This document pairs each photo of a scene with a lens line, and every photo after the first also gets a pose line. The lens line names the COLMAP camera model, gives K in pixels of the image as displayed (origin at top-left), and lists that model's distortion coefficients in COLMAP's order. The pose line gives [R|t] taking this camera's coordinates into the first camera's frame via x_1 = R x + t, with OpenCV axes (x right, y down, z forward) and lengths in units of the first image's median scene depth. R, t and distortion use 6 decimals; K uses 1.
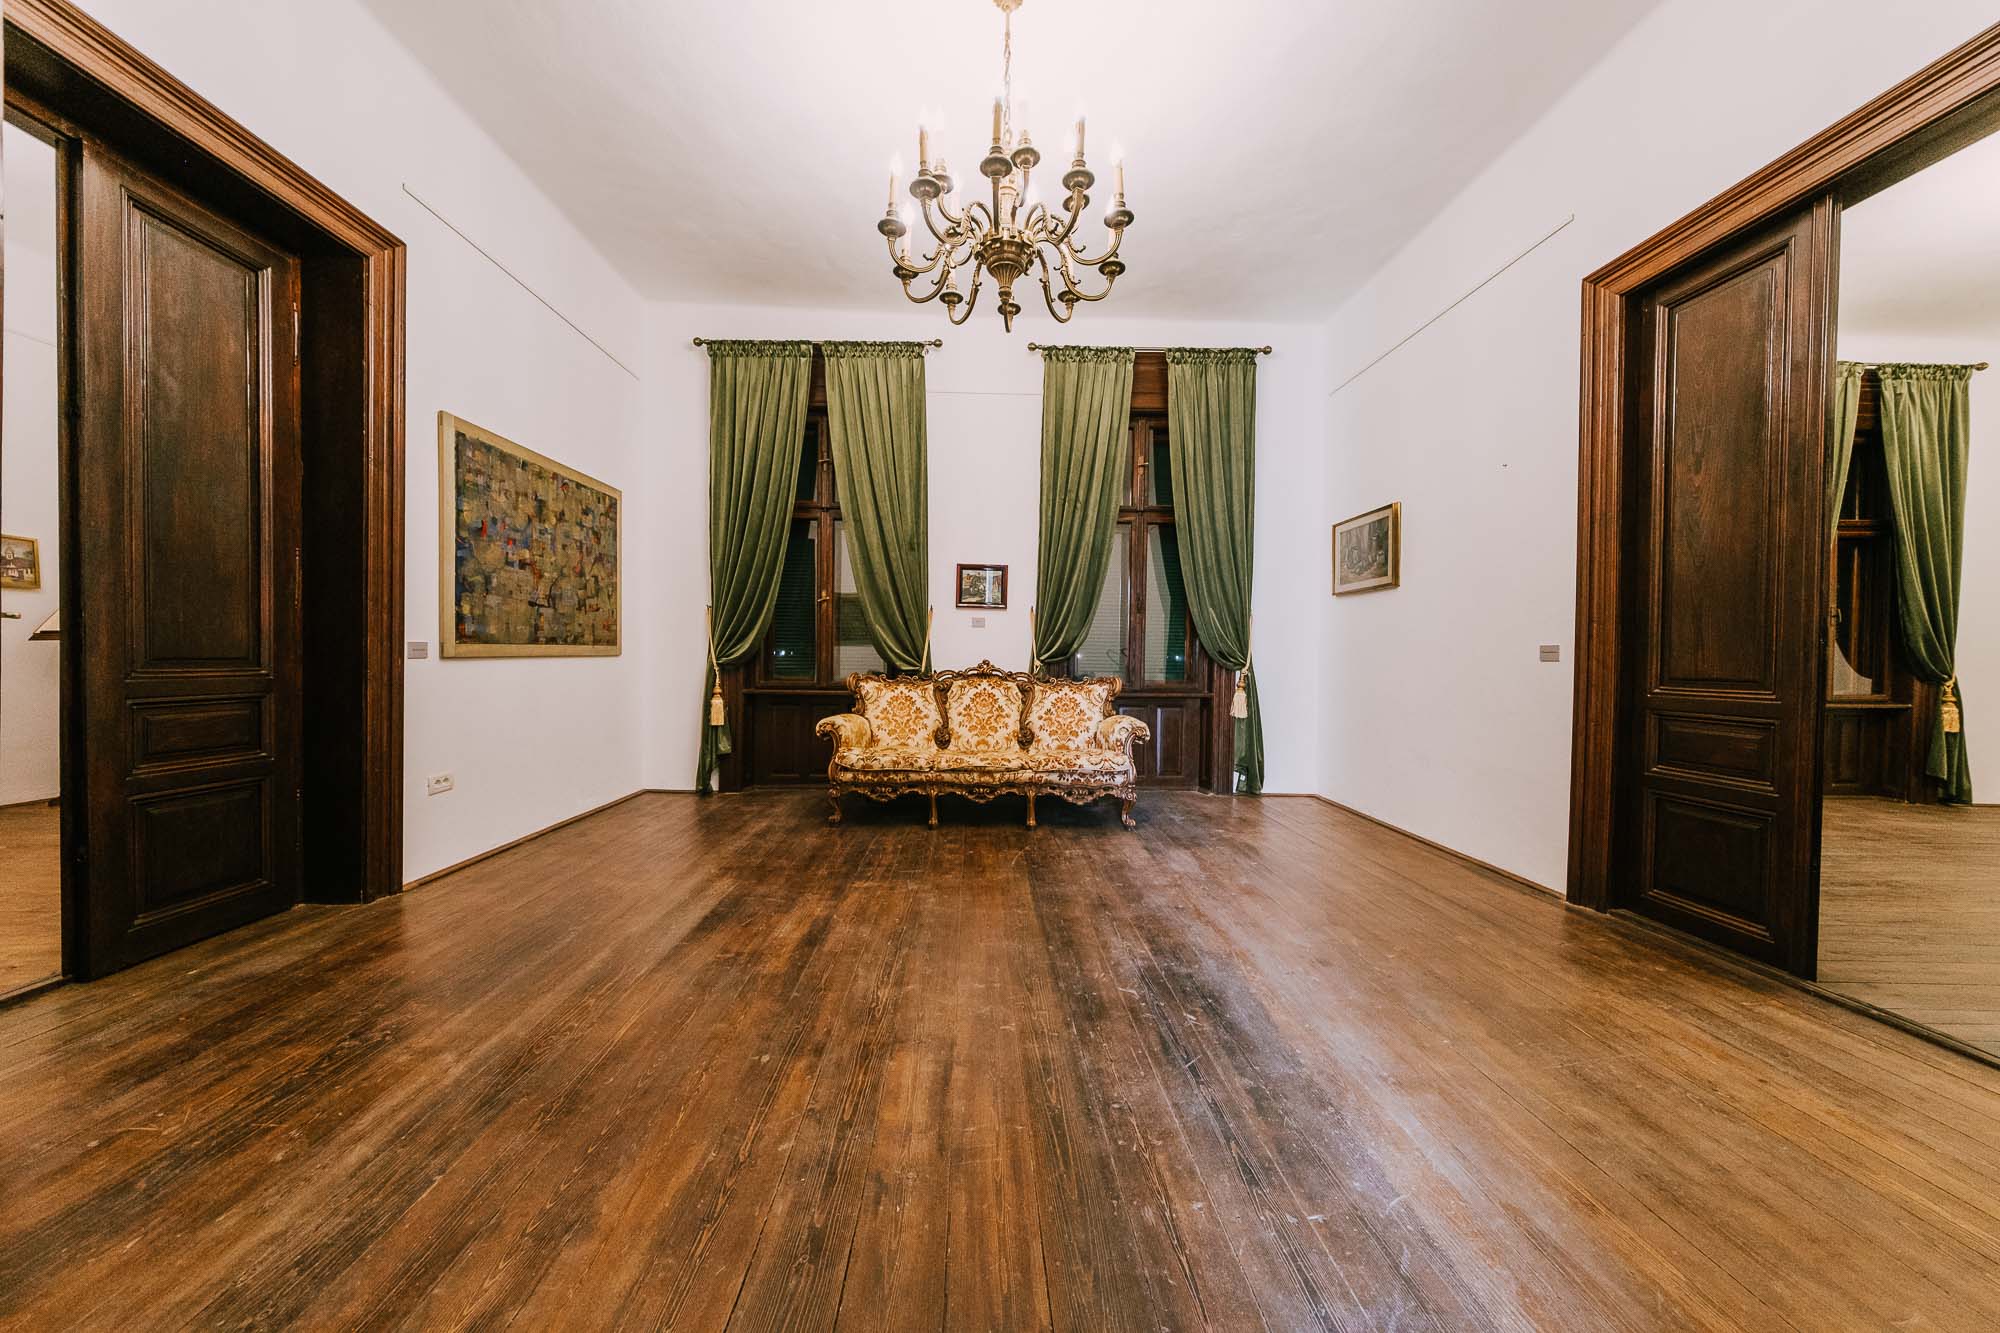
lens RADIAL K [[663.5, 0, 1000.0], [0, 663.5, 666.5], [0, 0, 1]] dist [0.000463, -0.000053]
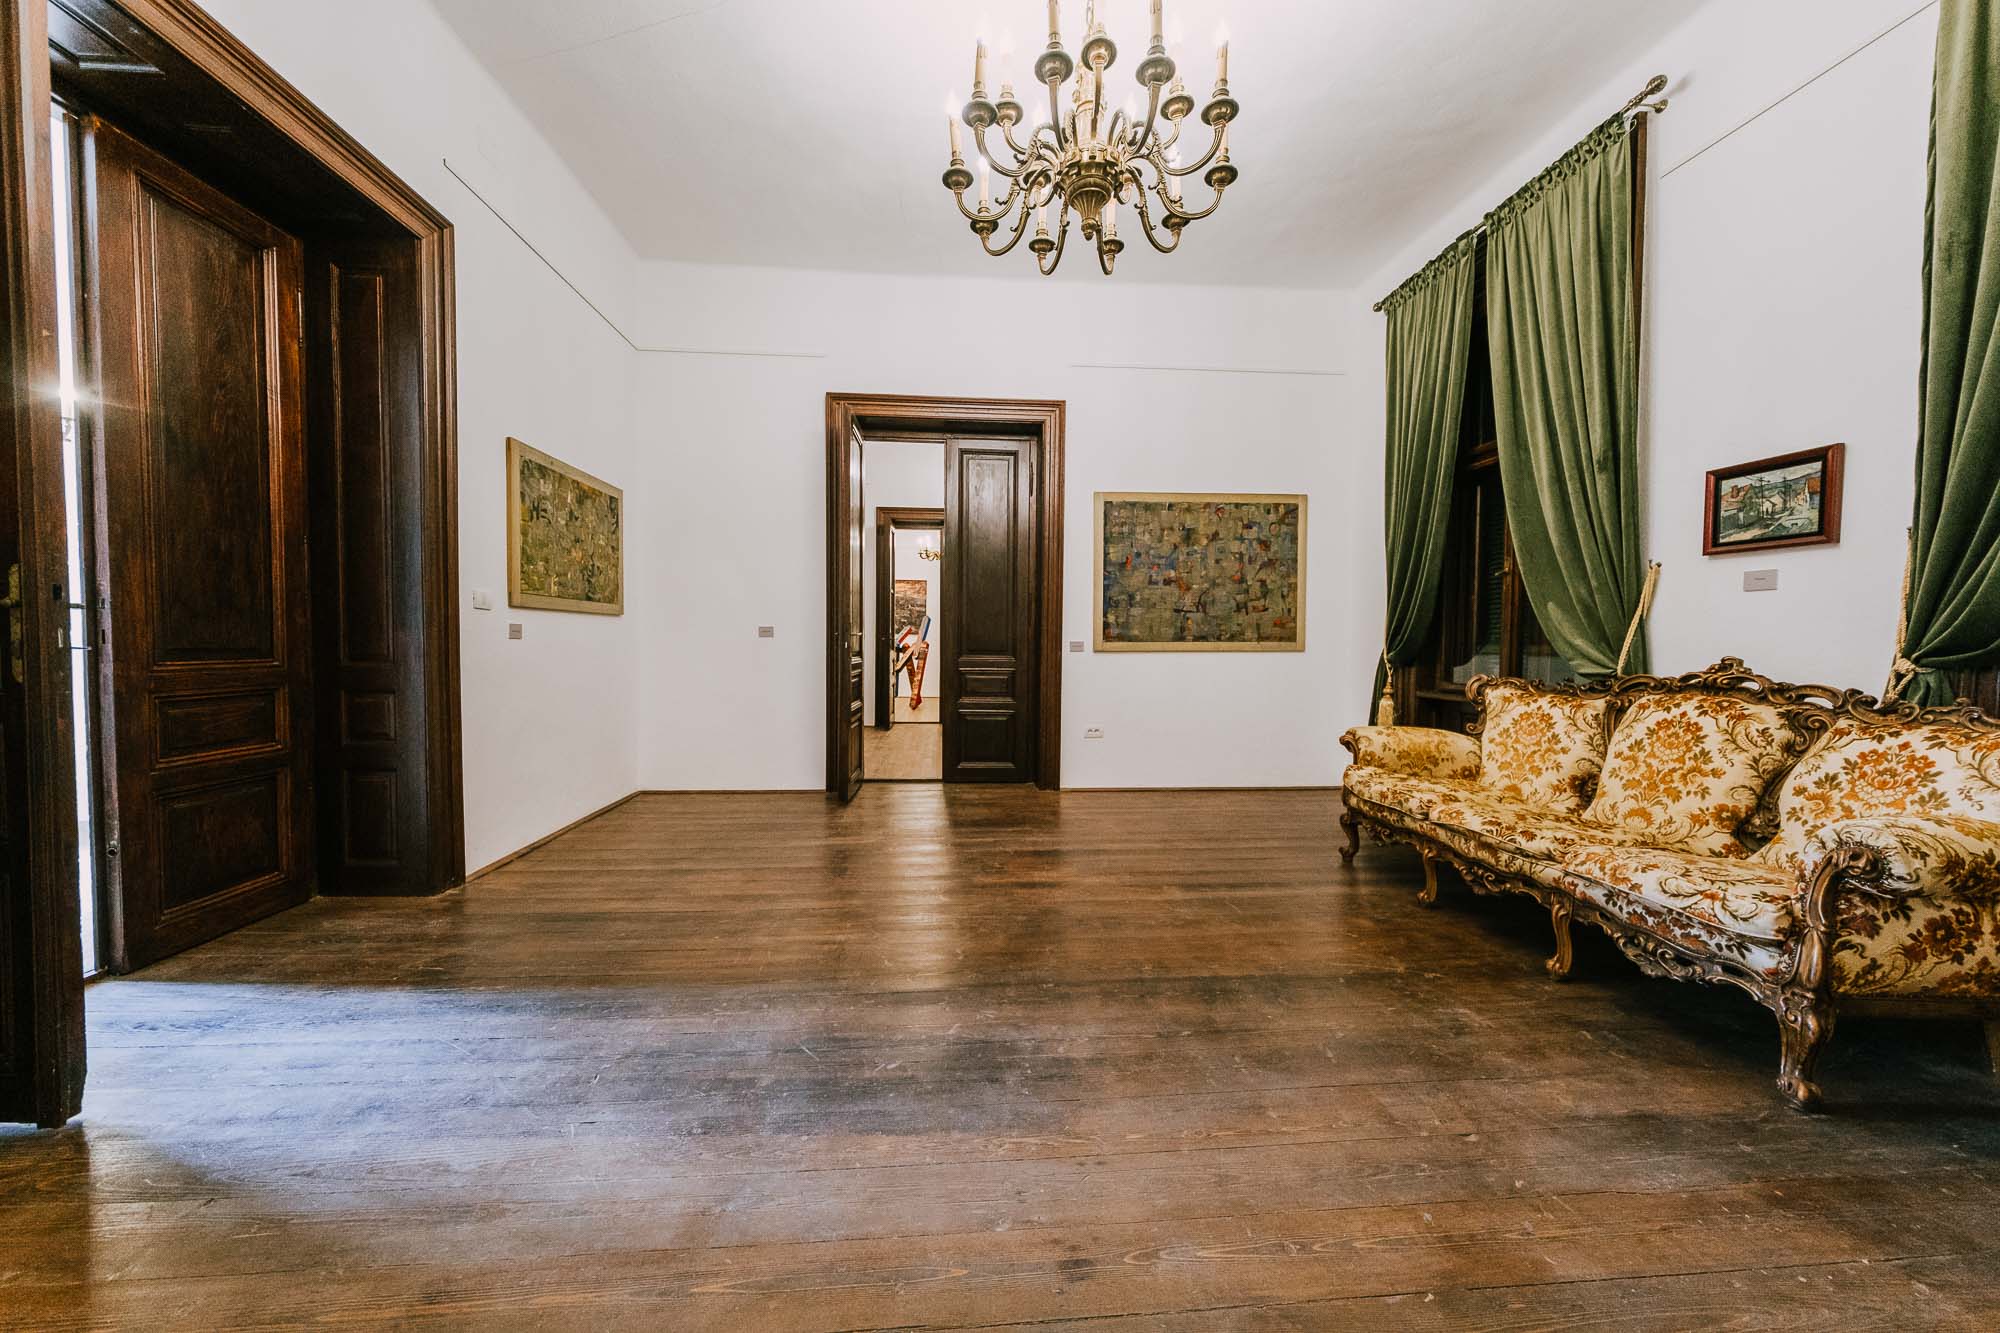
lens RADIAL K [[681.8, 0, 983.7], [0, 681.8, 663.9], [0, 0, 1]] dist [0.001355, 0.000152]
pose [[0.034980, 0.014075, -0.999289, 0.480544], [-0.021421, 0.999682, 0.013331, 0.000009], [0.999158, 0.020939, 0.035270, 0.445663]]
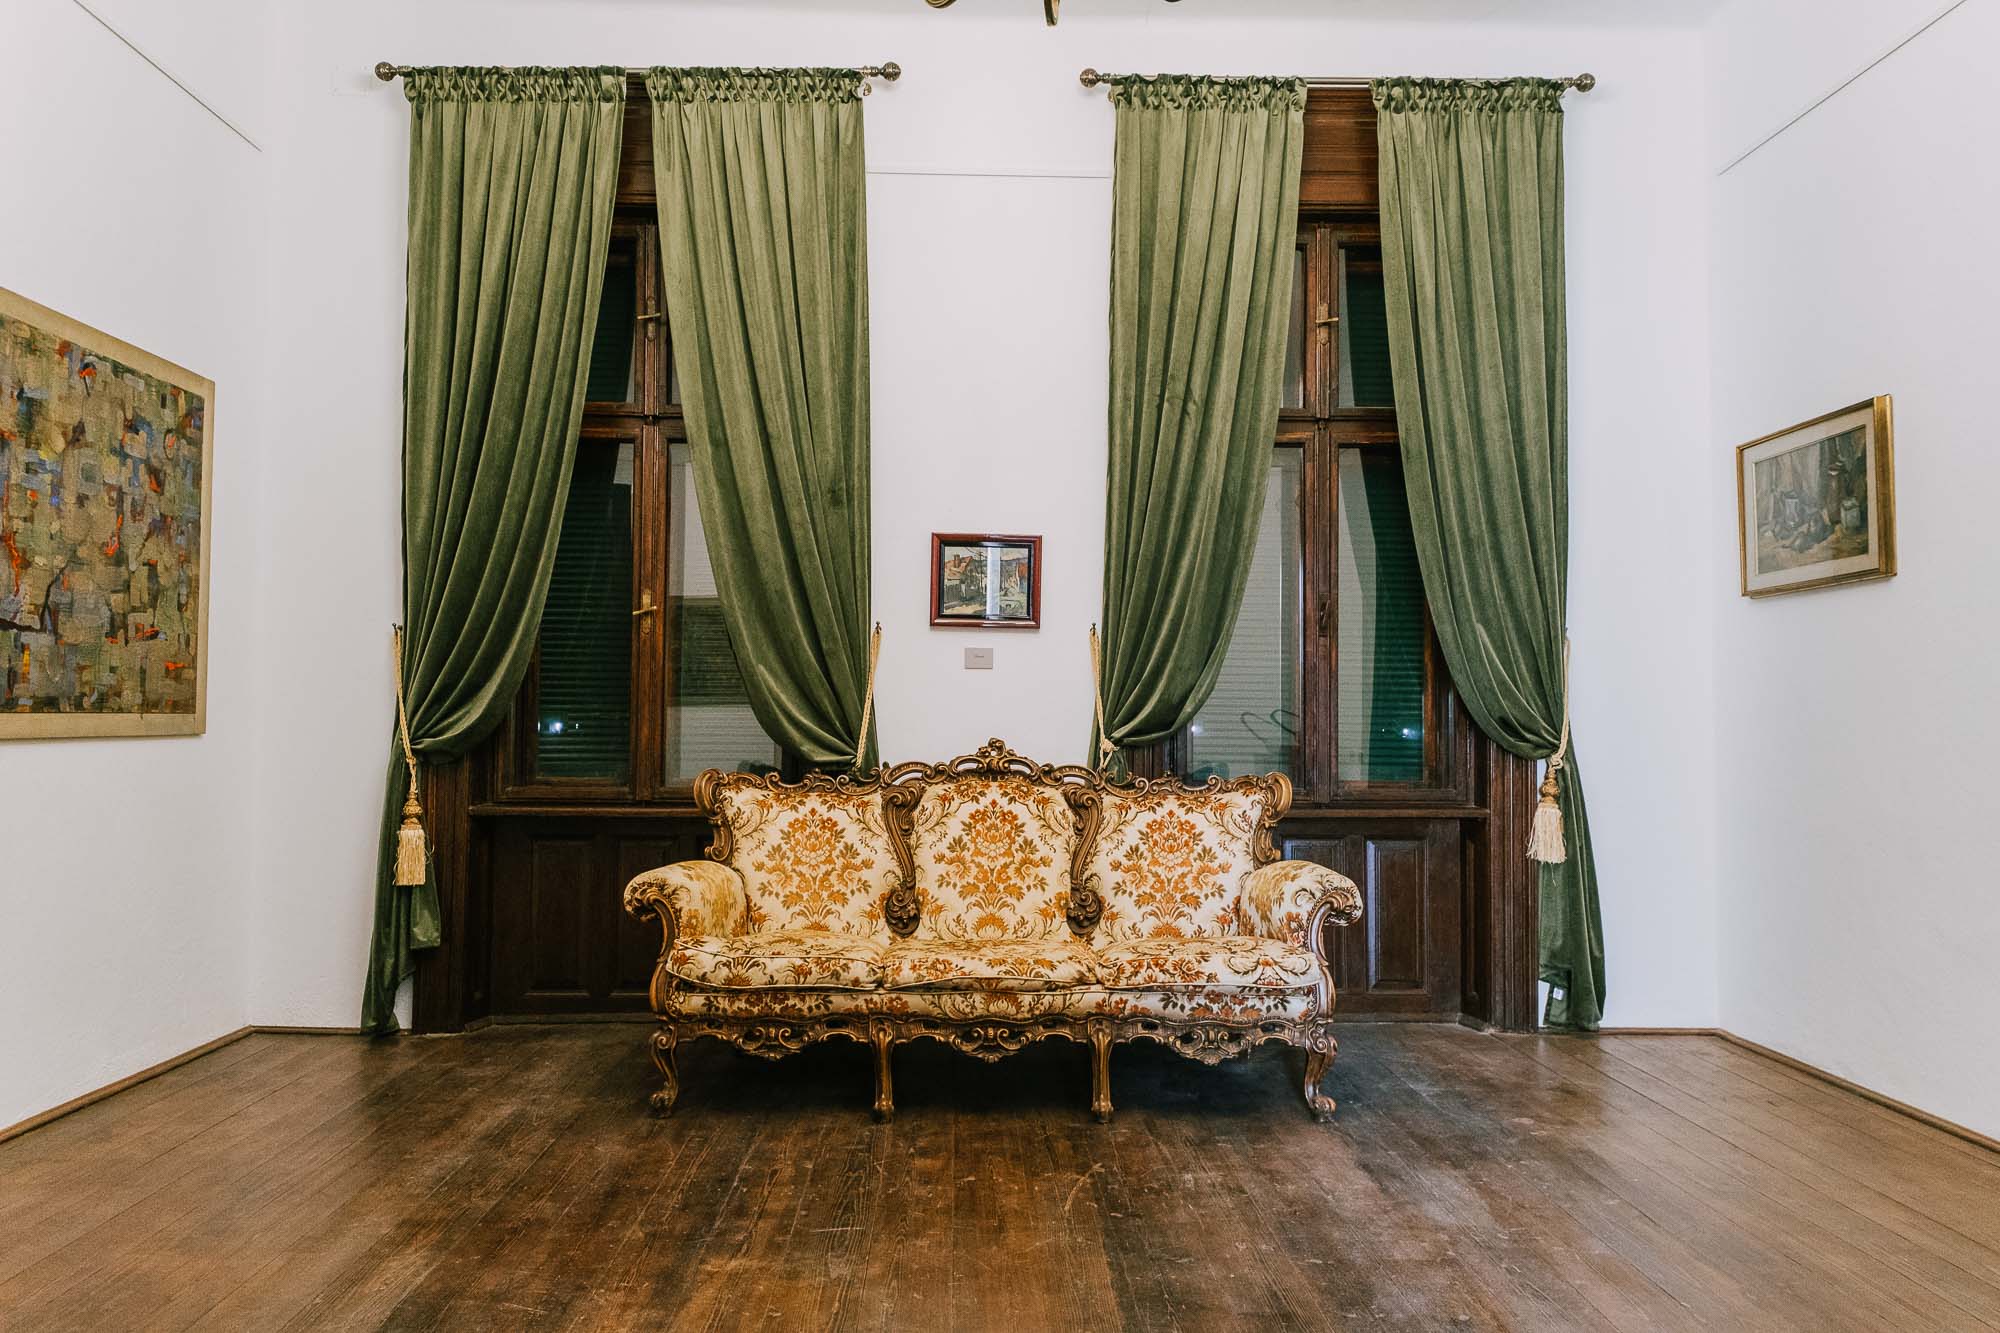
lens RADIAL K [[1338.4, 0, 1004.7], [0, 1338.4, 674.7], [0, 0, 1]] dist [0.018892, -0.038904]
pose [[0.999984, -0.005213, -0.002269, -0.012980], [0.005089, 0.998654, -0.051623, -0.007091], [0.002535, 0.051611, 0.998664, 0.068381]]
